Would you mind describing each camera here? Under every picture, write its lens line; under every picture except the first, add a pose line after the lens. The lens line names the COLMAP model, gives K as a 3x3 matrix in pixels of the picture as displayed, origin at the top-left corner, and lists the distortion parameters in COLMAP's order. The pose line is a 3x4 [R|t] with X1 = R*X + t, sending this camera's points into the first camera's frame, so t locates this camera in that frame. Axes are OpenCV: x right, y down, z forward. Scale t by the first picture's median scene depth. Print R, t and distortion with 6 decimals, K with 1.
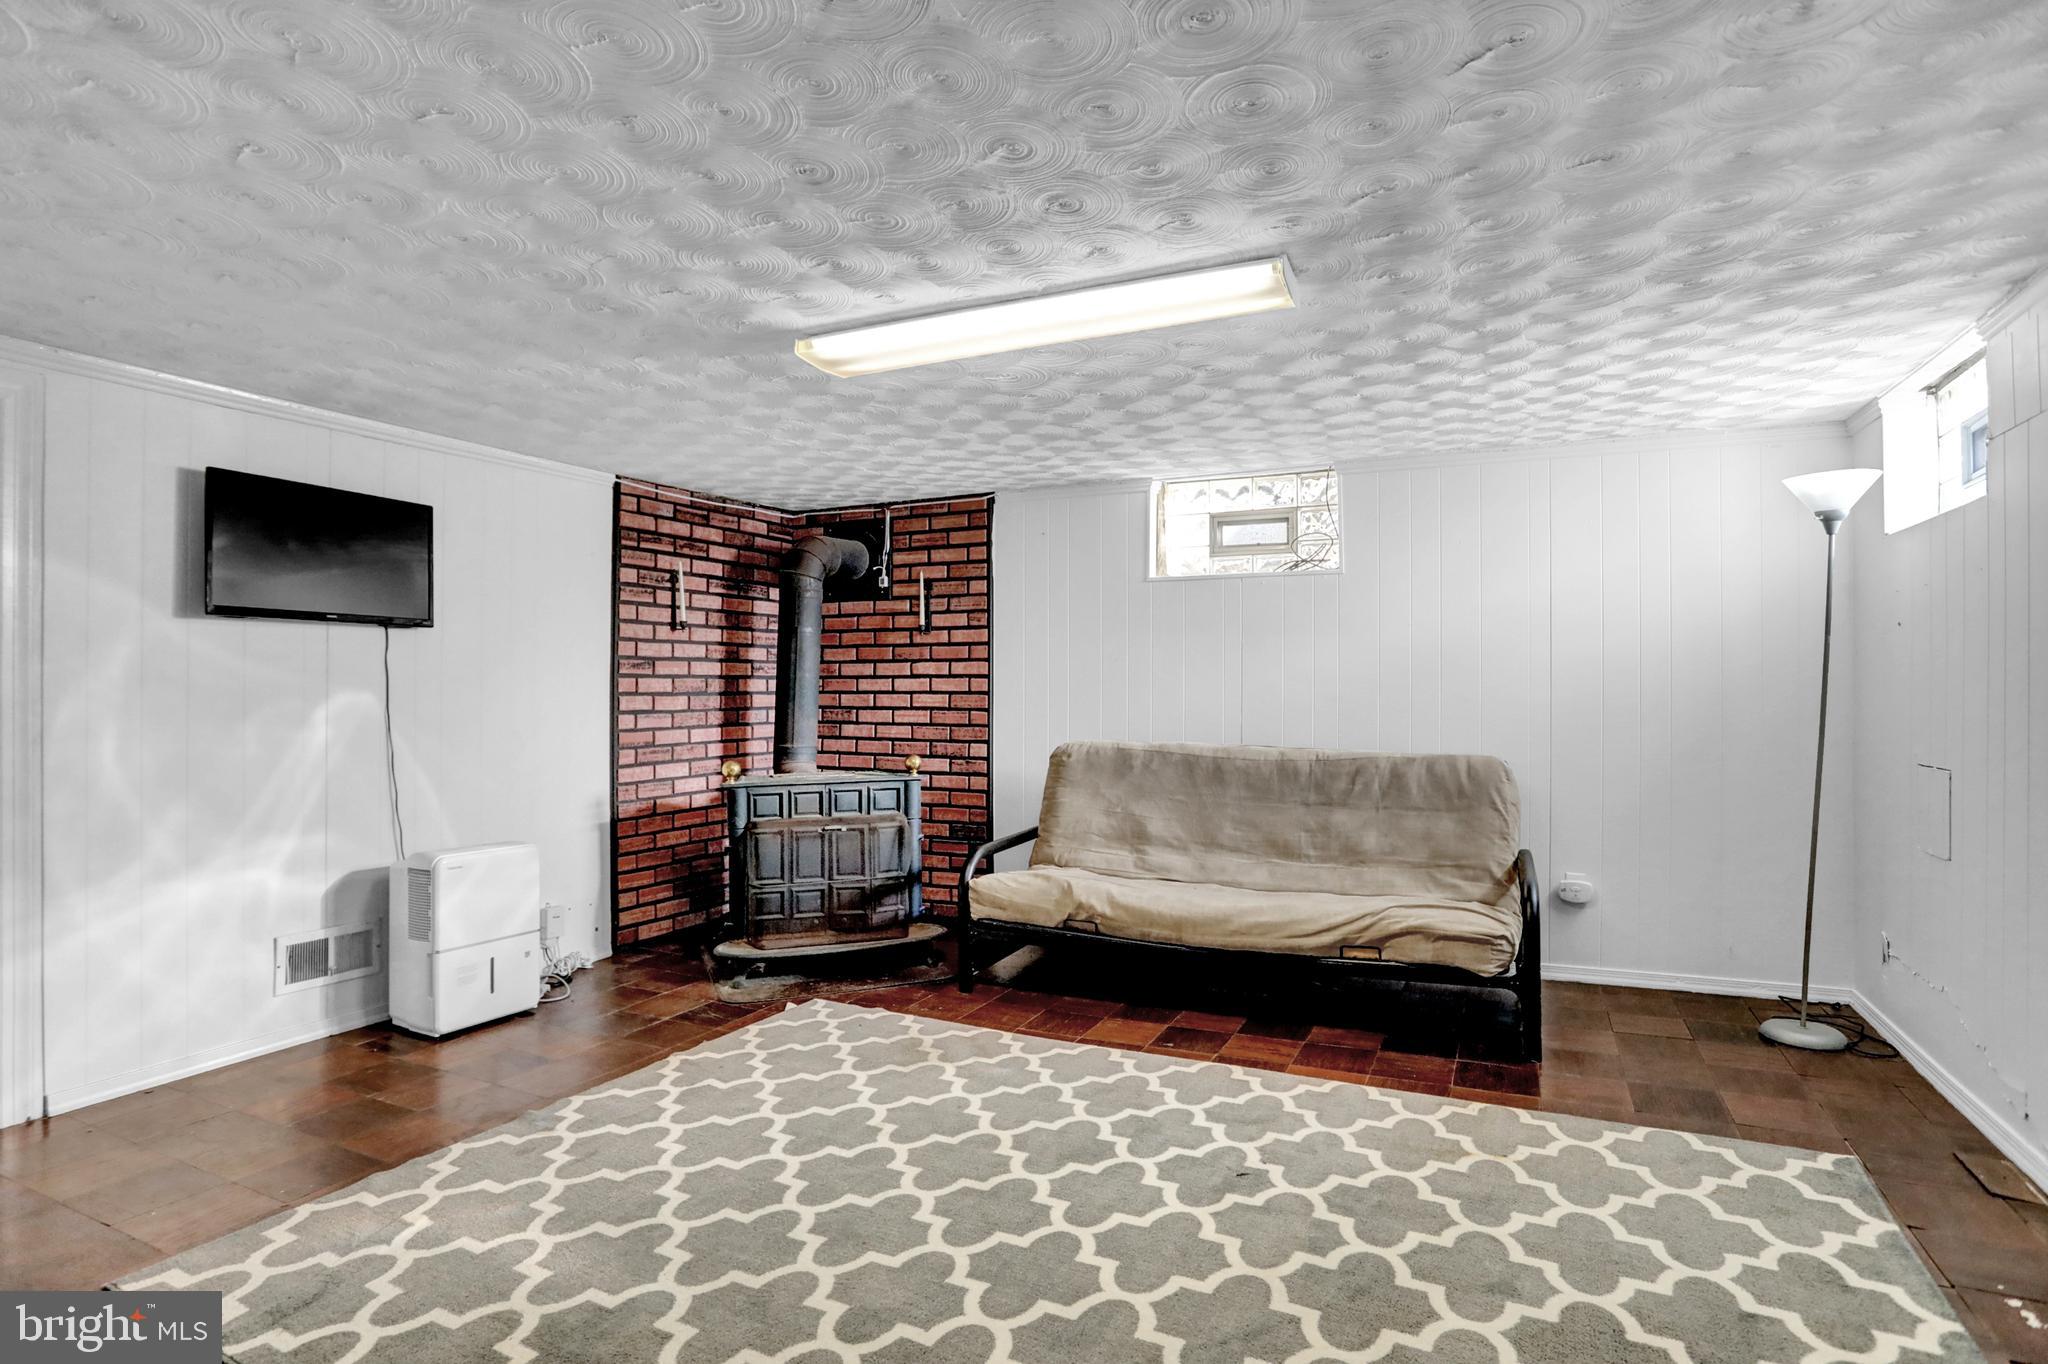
lens RADIAL K [[1025.5, 0, 1012.0], [0, 1025.5, 676.9], [0, 0, 1]] dist [-0.062510, 0.023570]
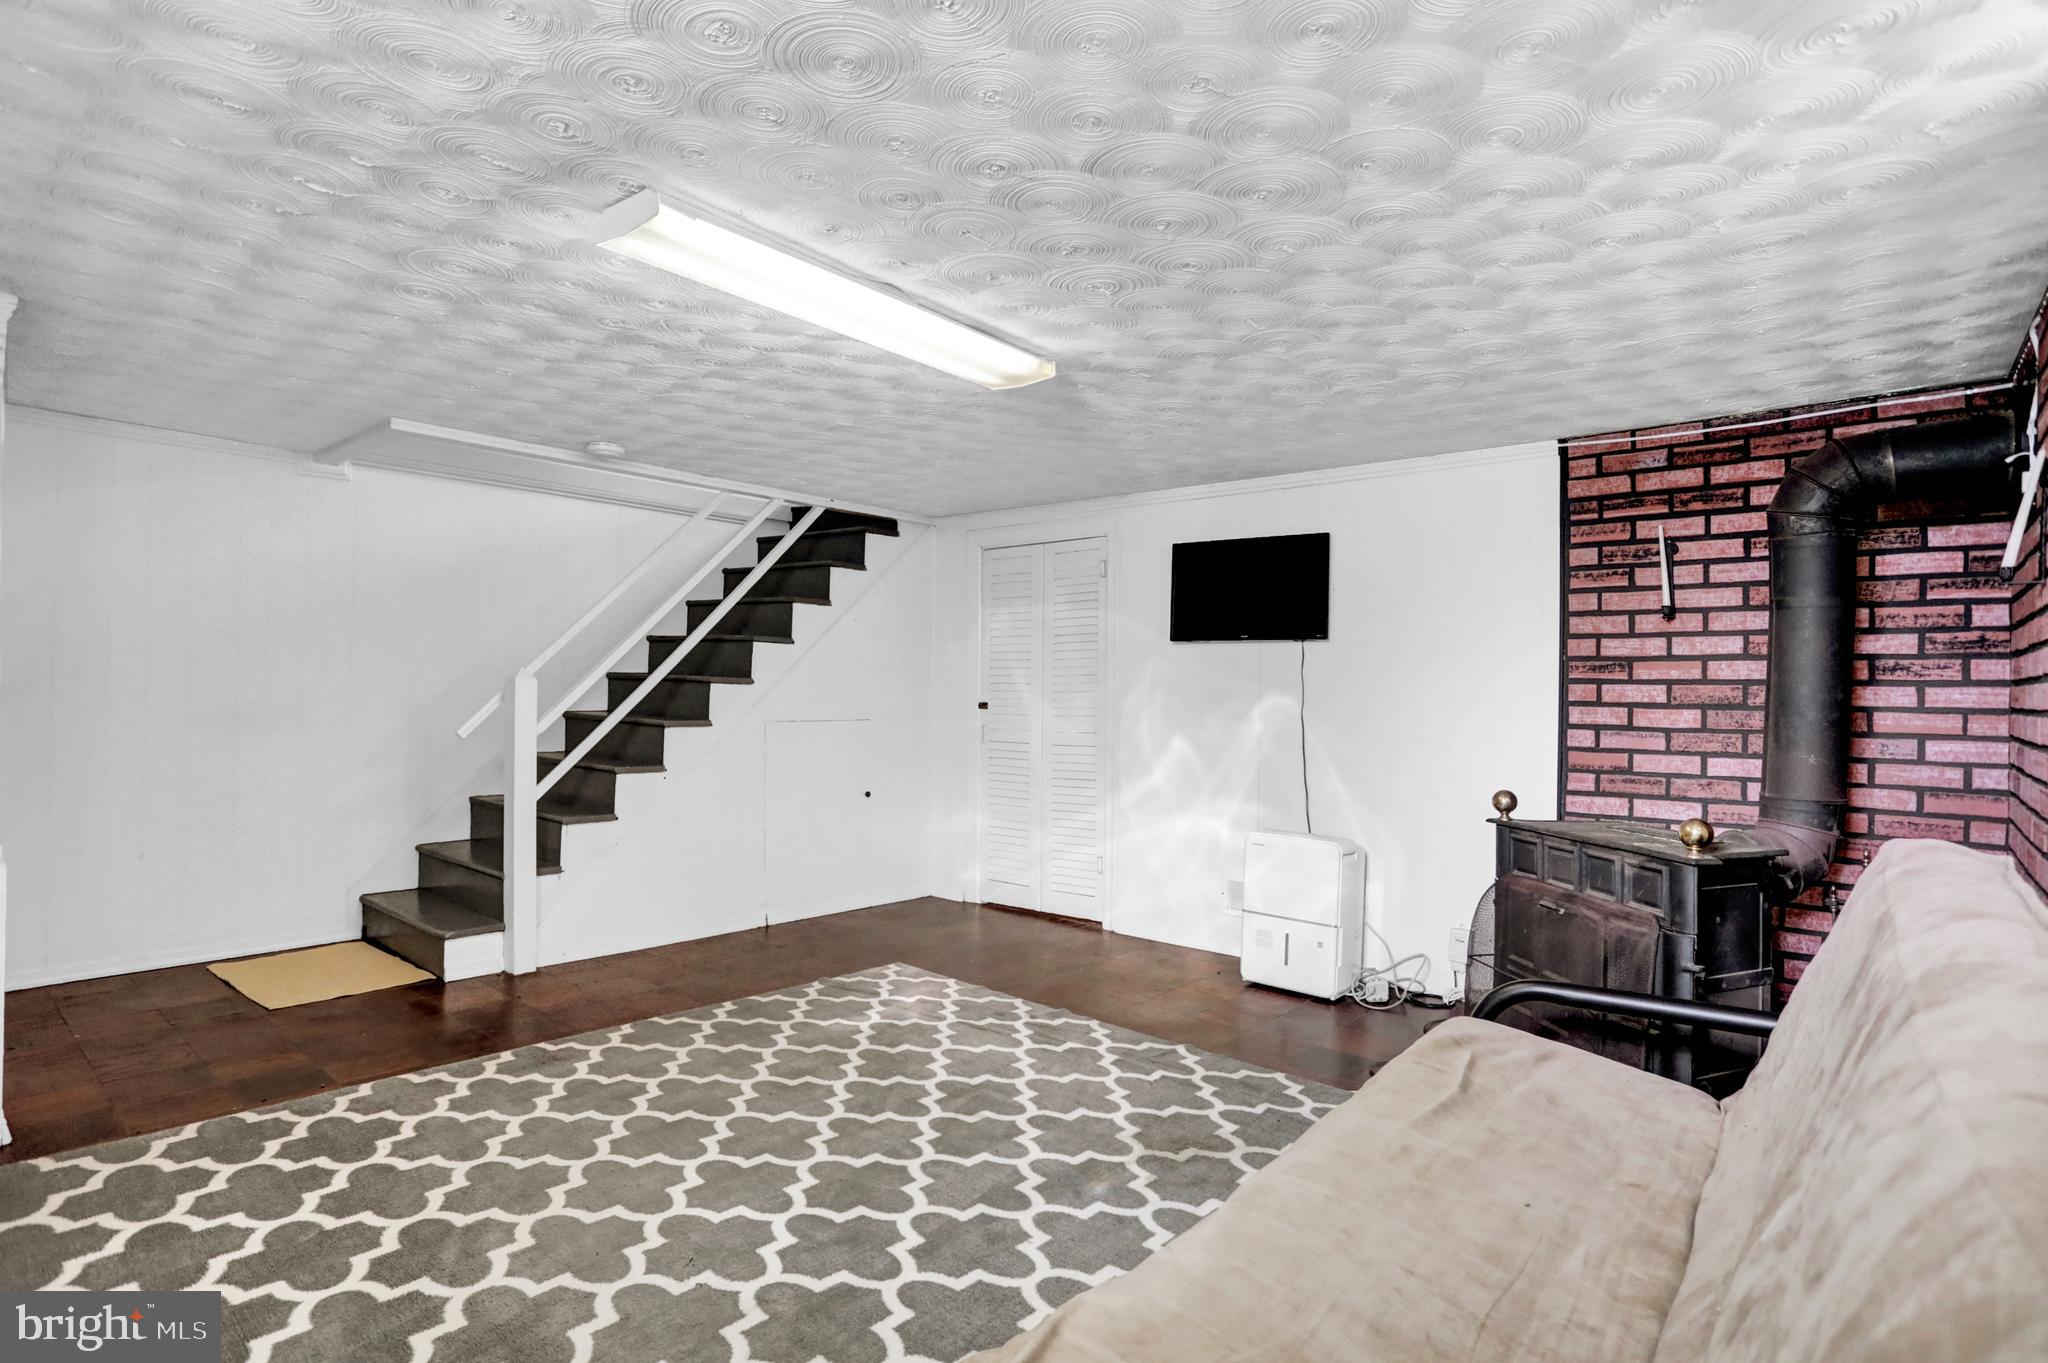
lens RADIAL K [[1025.5, 0, 1012.0], [0, 1025.5, 676.4], [0, 0, 1]] dist [-0.062510, 0.023570]
pose [[-0.241838, -0.013466, -0.970223, 0.499823], [-0.004564, 0.999908, -0.012740, 0.007054], [0.970306, 0.001347, -0.241877, 0.743180]]
